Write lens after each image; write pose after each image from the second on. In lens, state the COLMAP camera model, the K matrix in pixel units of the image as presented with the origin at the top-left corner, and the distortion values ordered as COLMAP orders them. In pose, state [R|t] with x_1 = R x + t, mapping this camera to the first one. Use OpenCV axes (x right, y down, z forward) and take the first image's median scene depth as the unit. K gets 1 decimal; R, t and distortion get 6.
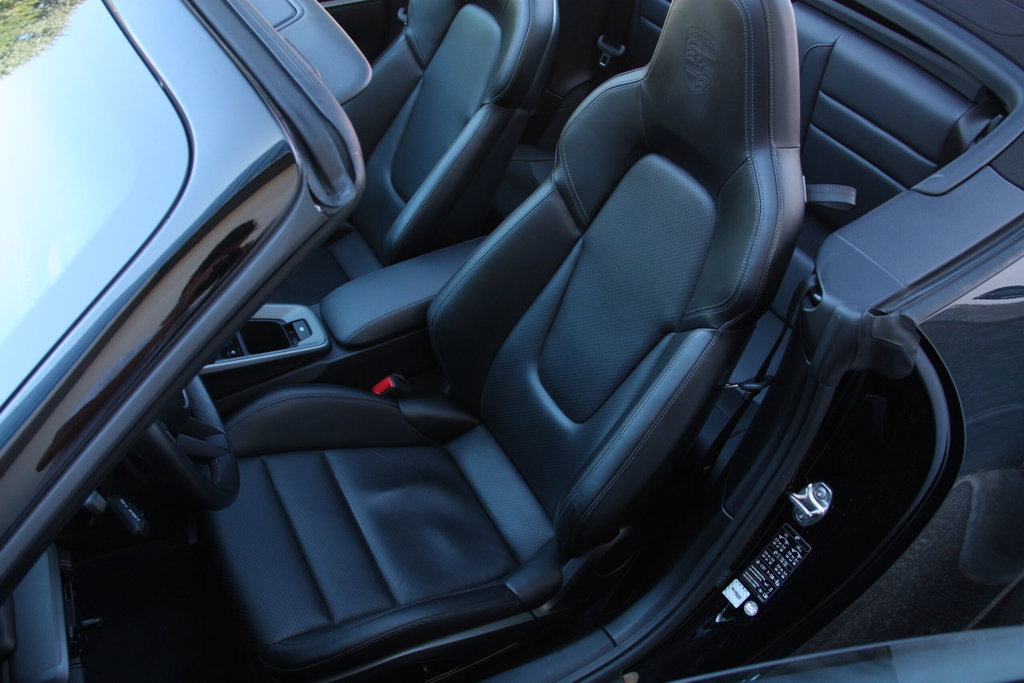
lens RADIAL K [[877.8, 0, 513.7], [0, 877.8, 350.4], [0, 0, 1]] dist [-0.133249, 0.066488]
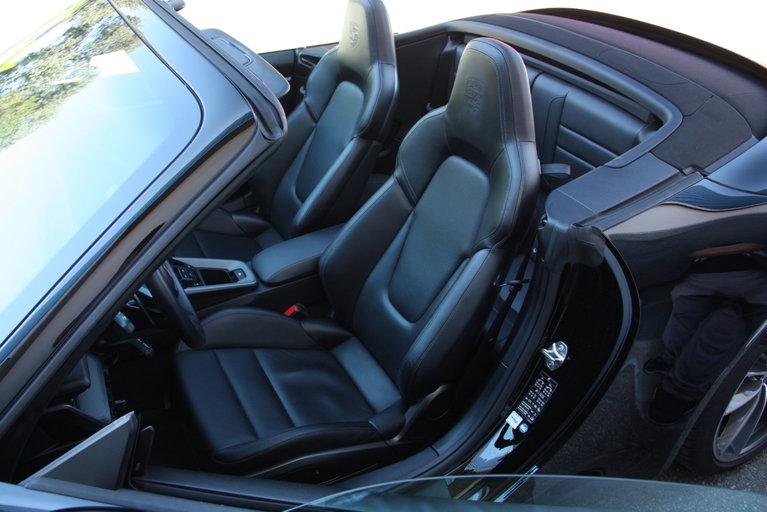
lens RADIAL K [[657.5, 0, 385.3], [0, 657.5, 253.2], [0, 0, 1]] dist [-0.133249, 0.066488]
pose [[0.999869, -0.015598, 0.004214, 0.021404], [0.016081, 0.985976, -0.166108, 0.173244], [-0.001564, 0.166154, 0.986098, -0.221398]]
